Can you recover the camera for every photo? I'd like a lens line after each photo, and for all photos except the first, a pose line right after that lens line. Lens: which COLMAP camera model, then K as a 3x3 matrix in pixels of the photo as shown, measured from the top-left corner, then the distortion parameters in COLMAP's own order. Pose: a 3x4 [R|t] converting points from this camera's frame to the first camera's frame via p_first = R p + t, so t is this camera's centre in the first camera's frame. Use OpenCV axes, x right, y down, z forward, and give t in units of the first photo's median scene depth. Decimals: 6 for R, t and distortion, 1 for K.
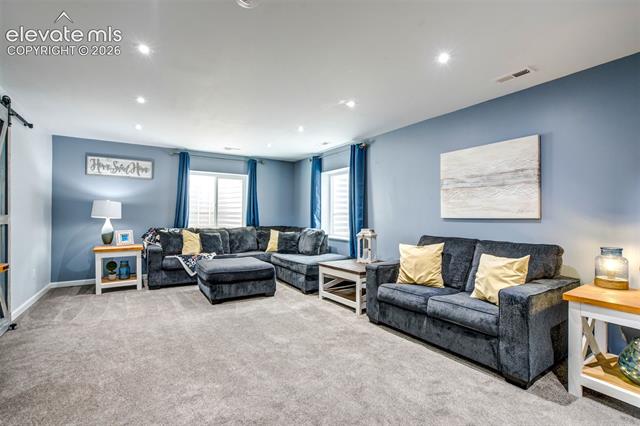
lens RADIAL K [[297.1, 0, 324.7], [0, 297.1, 211.5], [0, 0, 1]] dist [-0.034903, 0.019003]
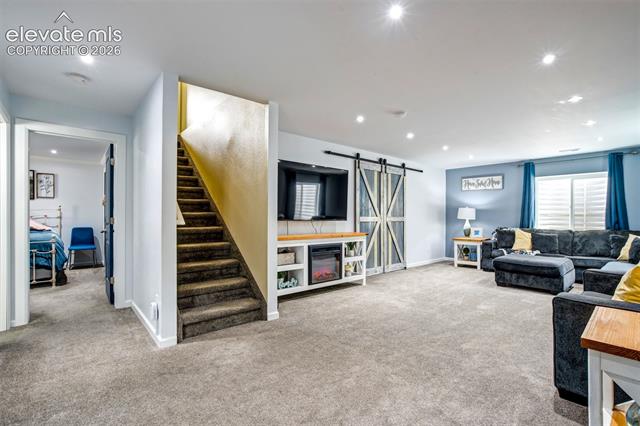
lens RADIAL K [[297.1, 0, 324.7], [0, 297.1, 211.5], [0, 0, 1]] dist [-0.034903, 0.019003]
pose [[0.155579, -0.023428, -0.987546, 0.609866], [0.010325, 0.999703, -0.022090, 0.008530], [0.987769, -0.006759, 0.155775, 0.041994]]
